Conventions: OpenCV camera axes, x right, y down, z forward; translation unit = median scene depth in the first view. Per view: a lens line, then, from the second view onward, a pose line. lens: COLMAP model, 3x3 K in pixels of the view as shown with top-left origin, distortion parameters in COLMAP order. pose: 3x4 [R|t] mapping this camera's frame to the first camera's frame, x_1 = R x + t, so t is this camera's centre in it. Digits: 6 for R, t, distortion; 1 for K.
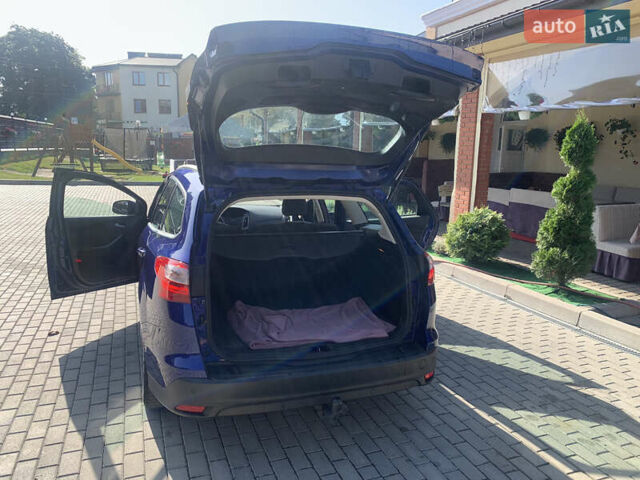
lens RADIAL K [[482.6, 0, 319.5], [0, 482.6, 221.8], [0, 0, 1]] dist [0.017628, -0.007230]
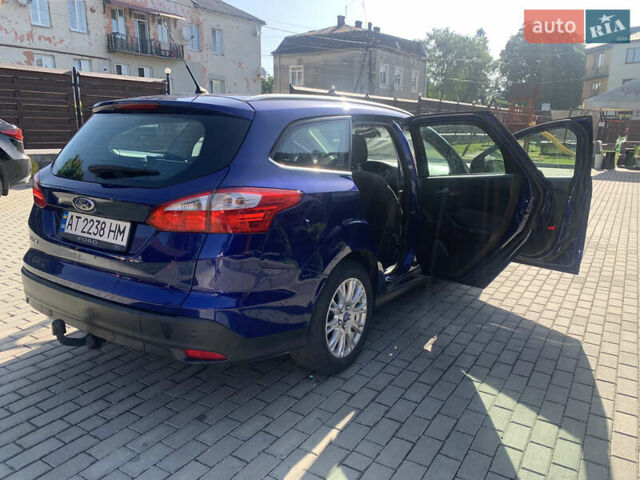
lens RADIAL K [[482.6, 0, 319.5], [0, 482.6, 221.8], [0, 0, 1]] dist [0.017628, -0.007230]
pose [[0.613735, 0.134813, -0.777917, 0.542238], [-0.114754, 0.990082, 0.081047, 0.025010], [0.781128, 0.039528, 0.623119, 0.422952]]
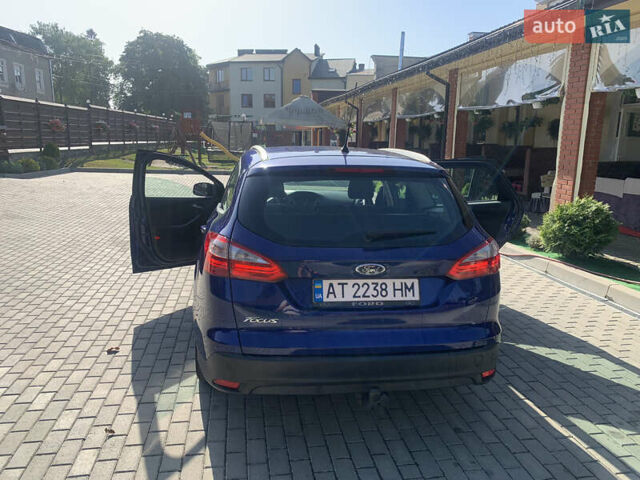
lens RADIAL K [[482.6, 0, 319.5], [0, 482.6, 221.8], [0, 0, 1]] dist [0.017628, -0.007230]
pose [[0.978881, 0.027539, -0.202568, 0.060666], [-0.024425, 0.999542, 0.017856, 0.017339], [0.202967, -0.012531, 0.979105, 0.038856]]
